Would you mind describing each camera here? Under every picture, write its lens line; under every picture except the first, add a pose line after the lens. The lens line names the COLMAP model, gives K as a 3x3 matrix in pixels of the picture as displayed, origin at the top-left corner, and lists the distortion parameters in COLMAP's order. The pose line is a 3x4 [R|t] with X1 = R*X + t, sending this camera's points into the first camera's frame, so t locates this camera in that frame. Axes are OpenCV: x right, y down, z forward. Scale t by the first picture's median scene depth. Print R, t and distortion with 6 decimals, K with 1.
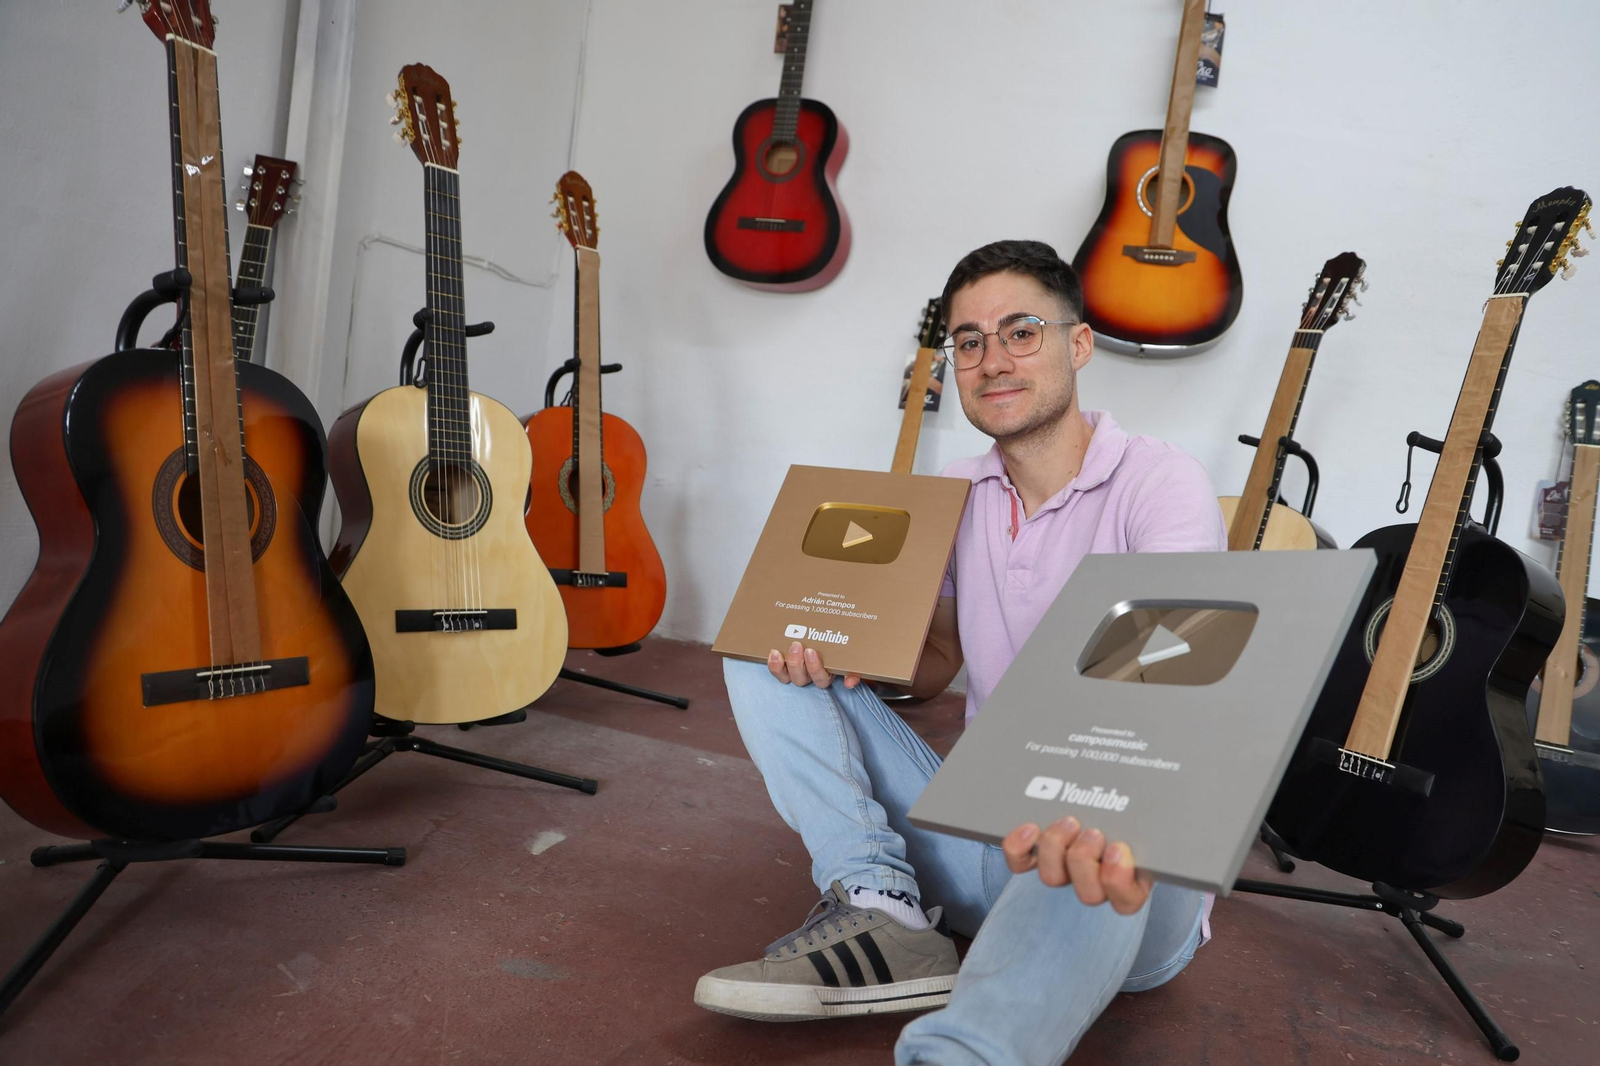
lens RADIAL K [[1161.7, 0, 807.6], [0, 1161.7, 536.0], [0, 0, 1]] dist [-0.085528, 0.060176]
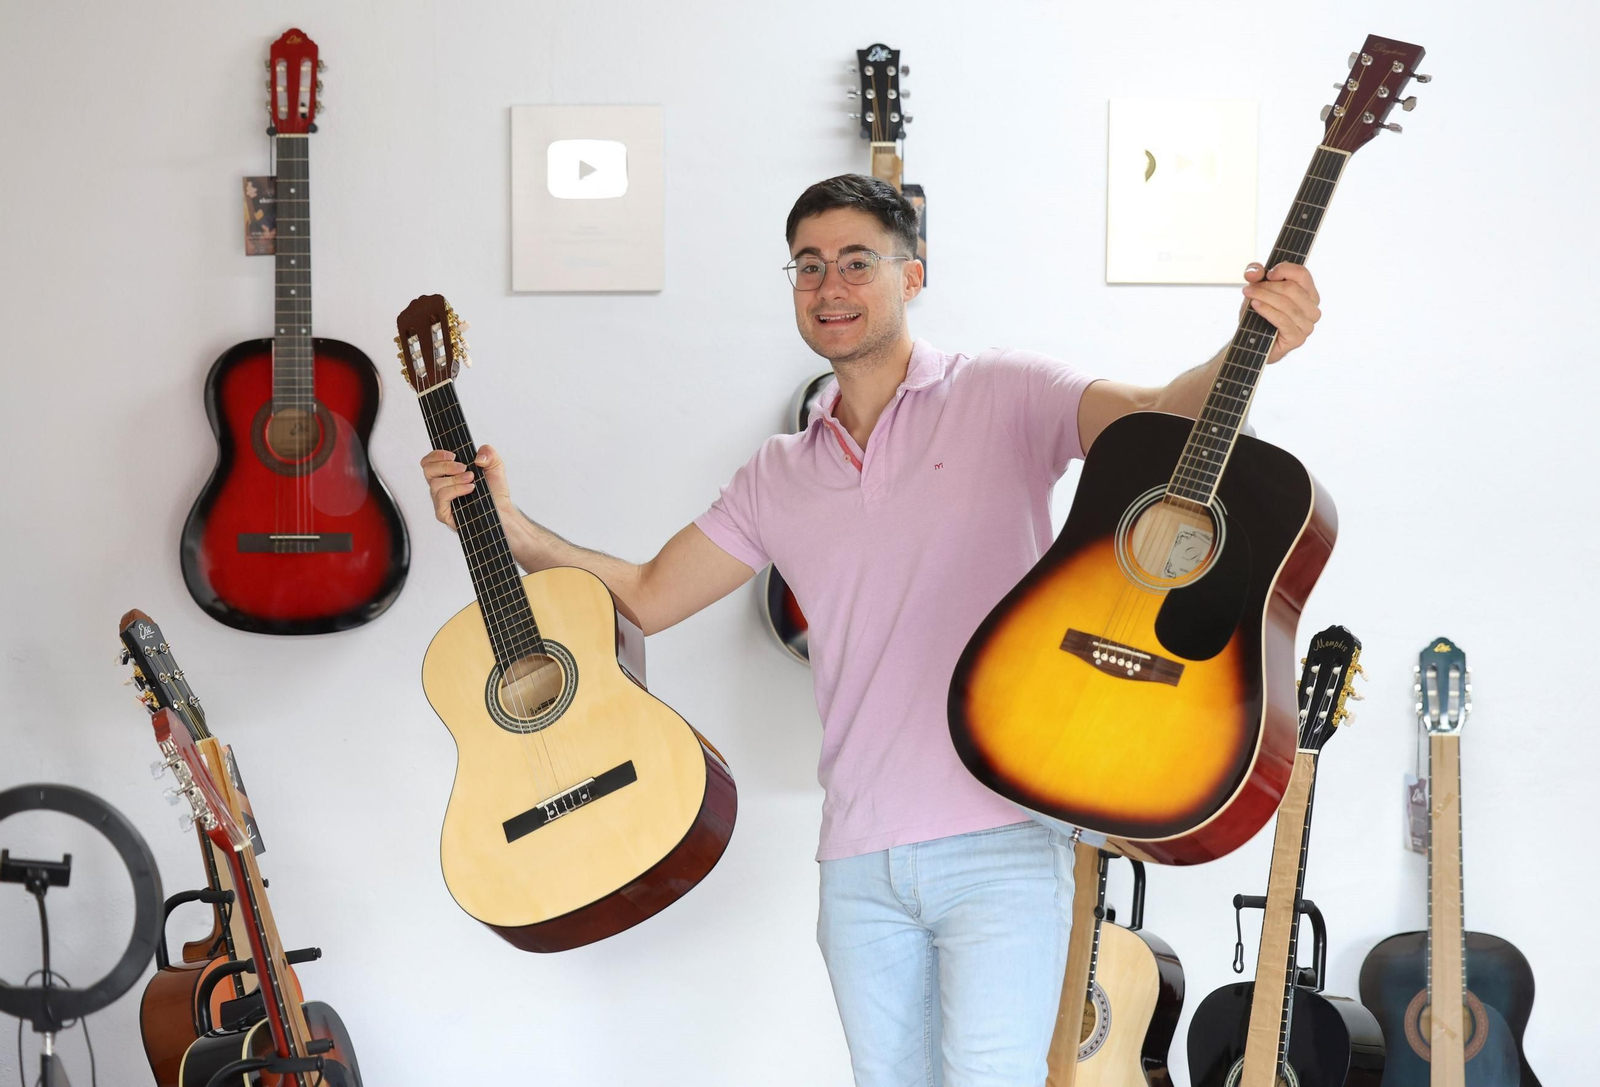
lens RADIAL K [[4072.2, 0, 969.2], [0, 4072.2, 415.7], [0, 0, 1]] dist [-0.042838, 0.000000]
pose [[0.909759, -0.142907, 0.389763, -0.786735], [0.145740, 0.989068, 0.022468, -0.470980], [-0.388713, 0.036364, 0.920641, -1.710937]]
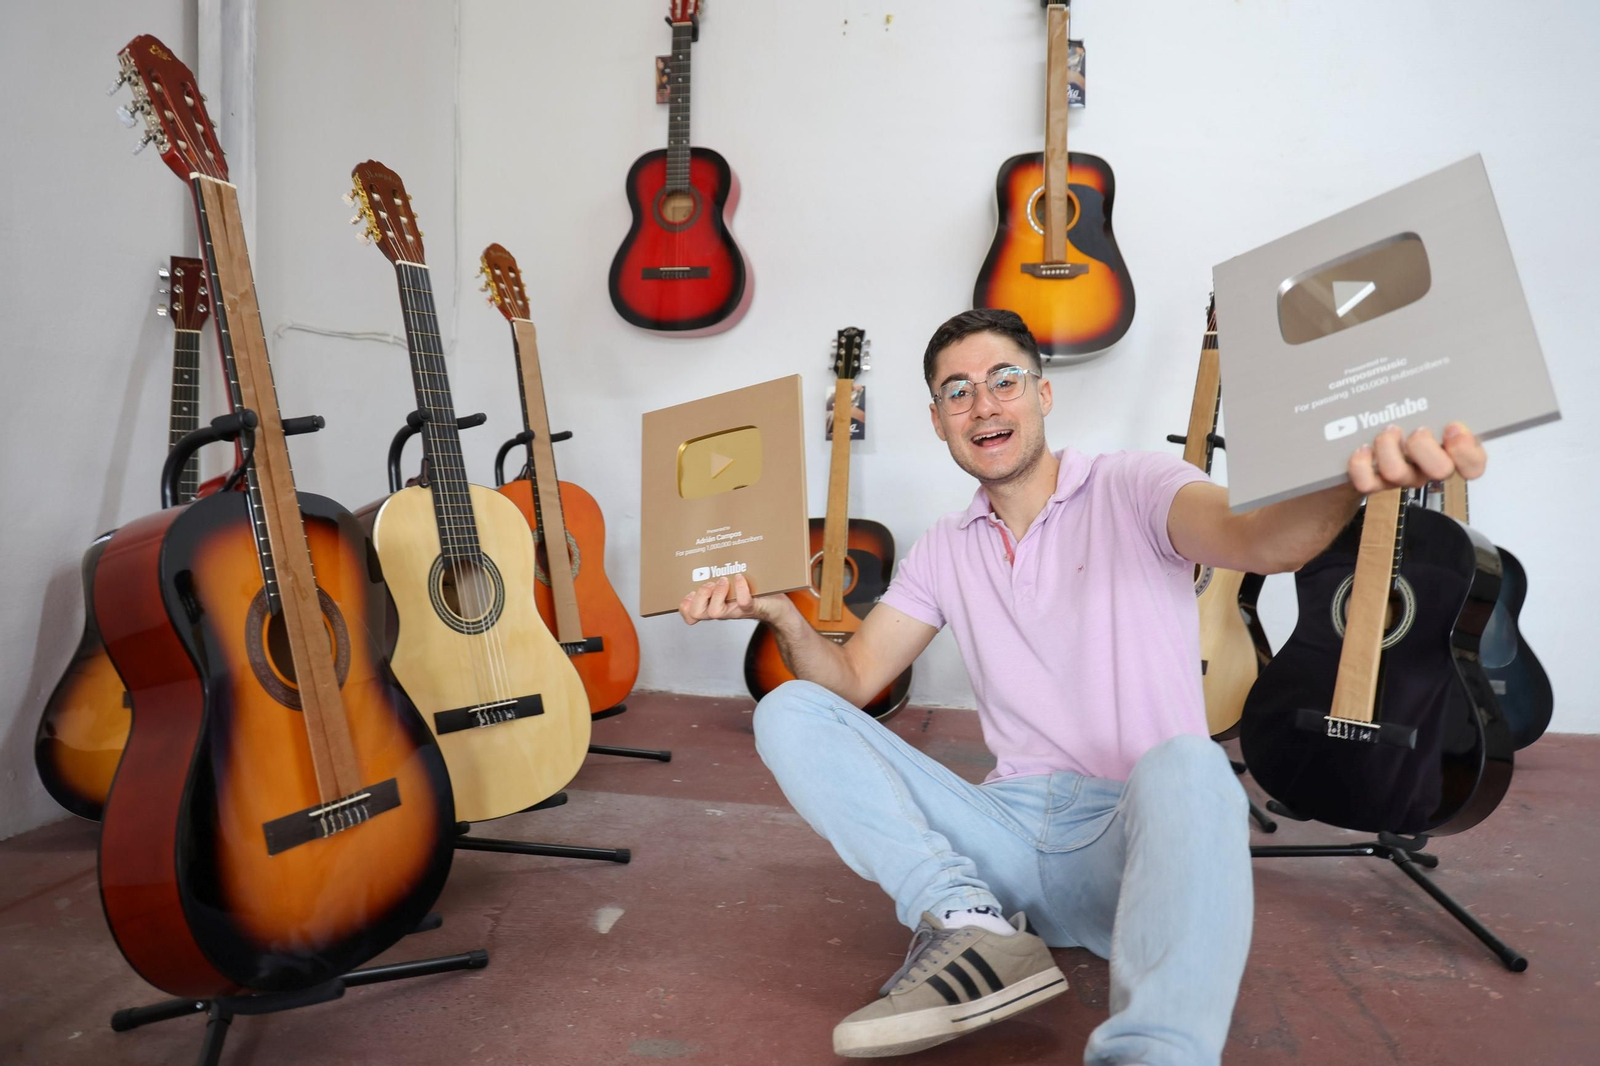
lens RADIAL K [[1161.7, 0, 804.5], [0, 1161.7, 520.2], [0, 0, 1]] dist [-0.085528, 0.060176]
pose [[0.984437, -0.117244, 0.130911, -0.110449], [0.120116, 0.992658, -0.014236, -0.034826], [-0.128280, 0.029739, 0.991292, -0.025035]]
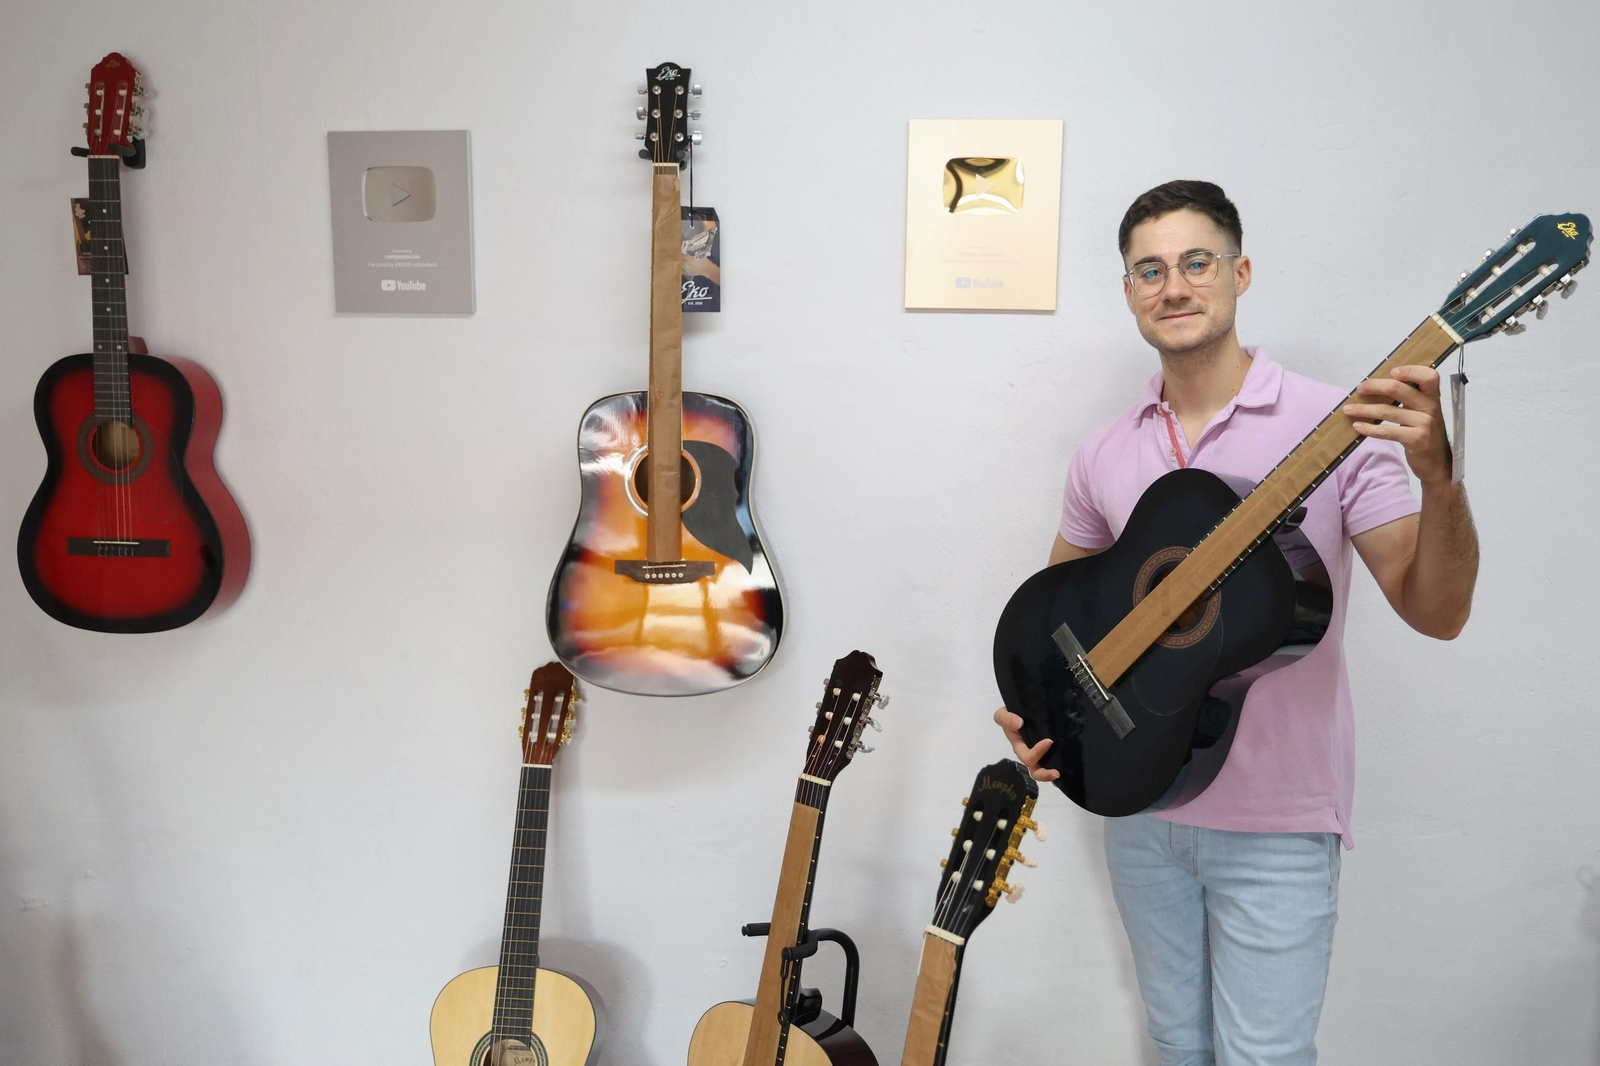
lens RADIAL K [[1675.0, 0, 839.0], [0, 1675.0, 550.6], [0, 0, 1]] dist [0.041708, 0.000000]
pose [[0.969931, -0.151157, 0.190751, 0.266715], [0.134083, 0.985960, 0.099519, -0.435647], [-0.203116, -0.070950, 0.976581, -0.071887]]
